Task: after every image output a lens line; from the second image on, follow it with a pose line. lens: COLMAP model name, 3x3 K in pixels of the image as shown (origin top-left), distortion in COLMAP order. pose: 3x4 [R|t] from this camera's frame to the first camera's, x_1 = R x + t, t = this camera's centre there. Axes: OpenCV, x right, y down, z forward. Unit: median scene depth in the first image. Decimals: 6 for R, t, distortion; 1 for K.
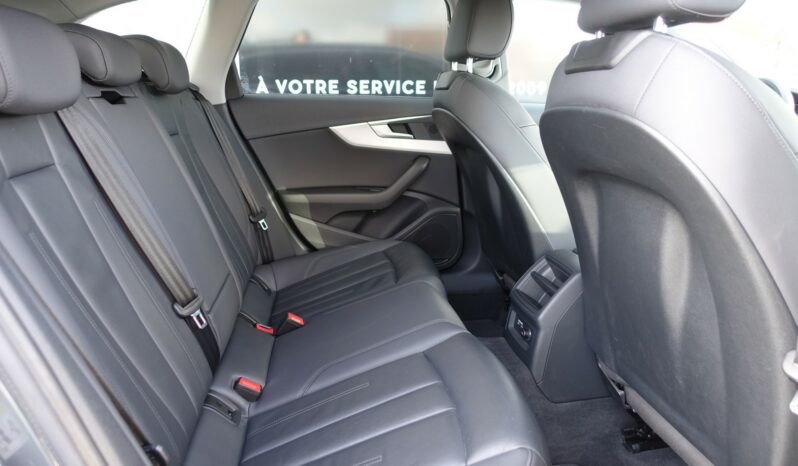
lens RADIAL K [[549.0, 0, 399.0], [0, 549.0, 233.0], [0, 0, 1]] dist [-0.002839, 0.002281]
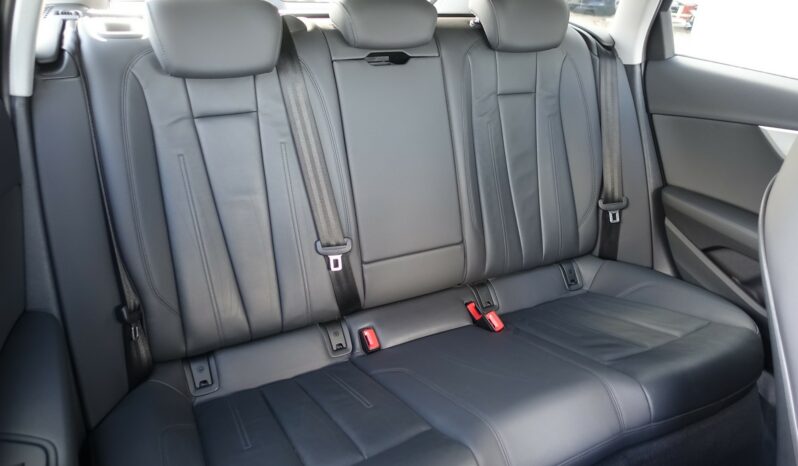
lens RADIAL K [[549.0, 0, 399.0], [0, 549.0, 233.0], [0, 0, 1]] dist [-0.002839, 0.002281]
pose [[0.349160, 0.432095, -0.831494, 0.370025], [-0.277945, 0.895163, 0.348467, -0.203581], [0.894893, 0.109438, 0.432654, 0.352585]]
